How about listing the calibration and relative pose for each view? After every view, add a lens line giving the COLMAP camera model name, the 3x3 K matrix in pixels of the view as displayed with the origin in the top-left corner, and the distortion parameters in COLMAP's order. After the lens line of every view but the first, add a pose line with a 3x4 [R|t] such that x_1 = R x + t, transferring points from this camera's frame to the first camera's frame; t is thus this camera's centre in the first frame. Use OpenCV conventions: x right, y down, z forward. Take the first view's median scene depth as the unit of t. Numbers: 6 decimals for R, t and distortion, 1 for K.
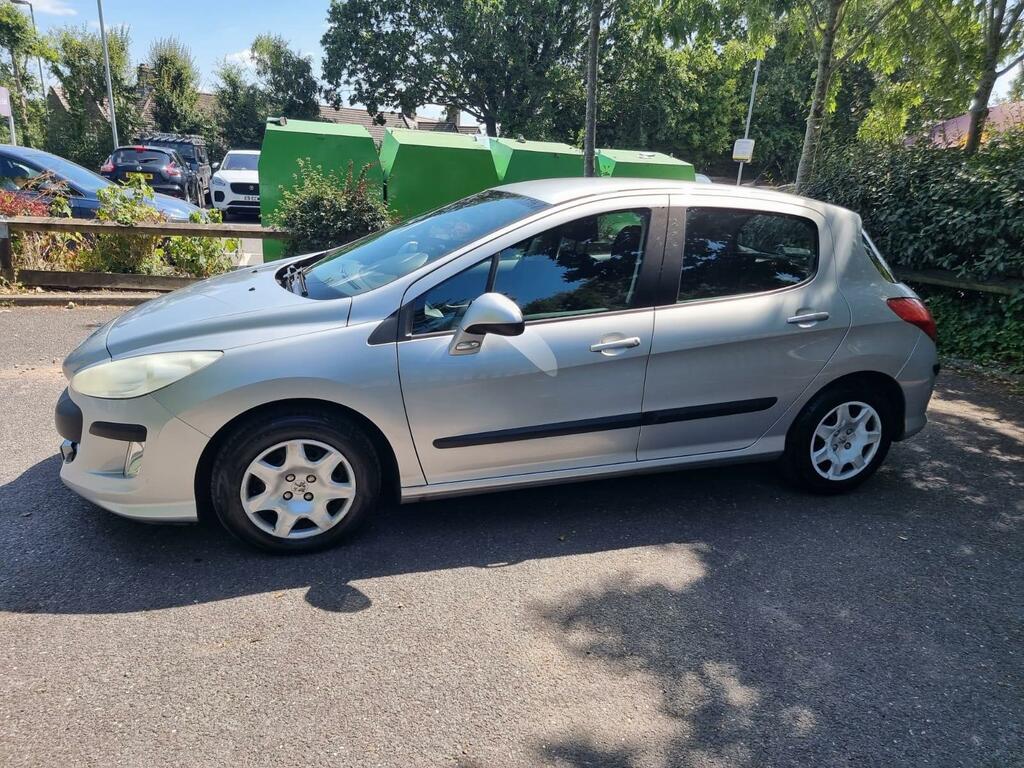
lens RADIAL K [[701.3, 0, 517.1], [0, 701.3, 385.7], [0, 0, 1]] dist [0.074976, -0.067579]
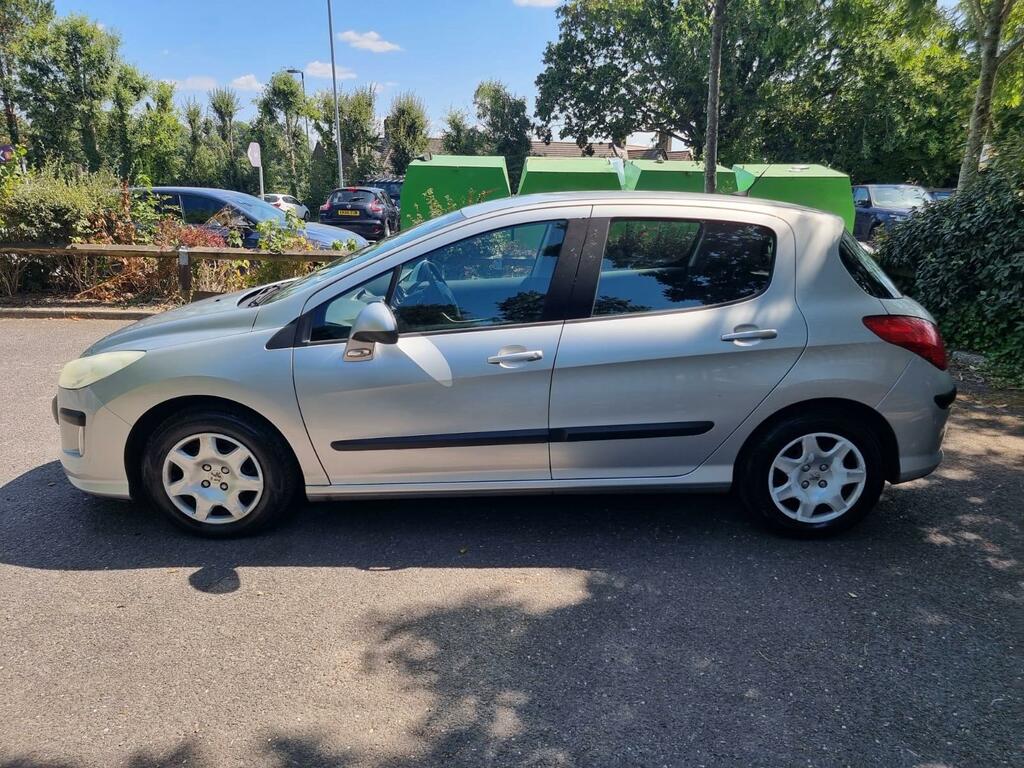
lens RADIAL K [[696.1, 0, 516.7], [0, 696.1, 387.4], [0, 0, 1]] dist [0.077316, -0.062718]
pose [[0.954813, 0.039137, -0.294621, 0.170350], [-0.048701, 0.998496, -0.025193, 0.003171], [0.293192, 0.038403, 0.955282, 0.029580]]
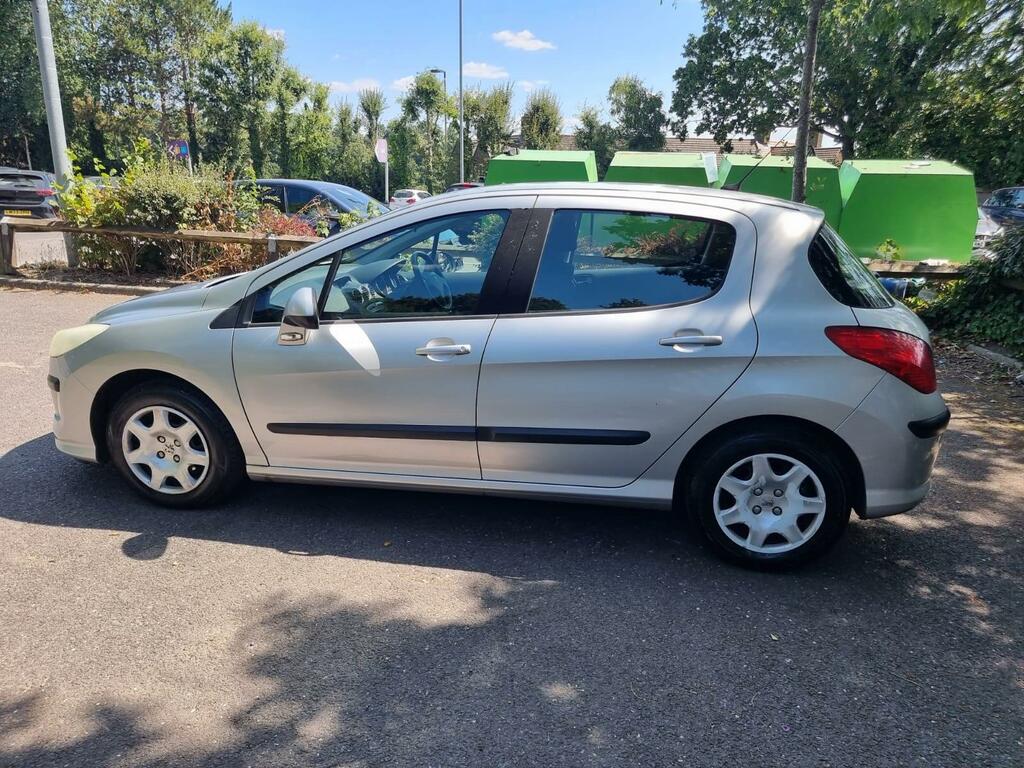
lens RADIAL K [[696.1, 0, 516.7], [0, 696.1, 387.4], [0, 0, 1]] dist [0.077316, -0.062718]
pose [[0.882560, 0.100445, -0.459347, 0.264043], [-0.116639, 0.993150, -0.006931, -0.005402], [0.455504, 0.059695, 0.888230, 0.083824]]
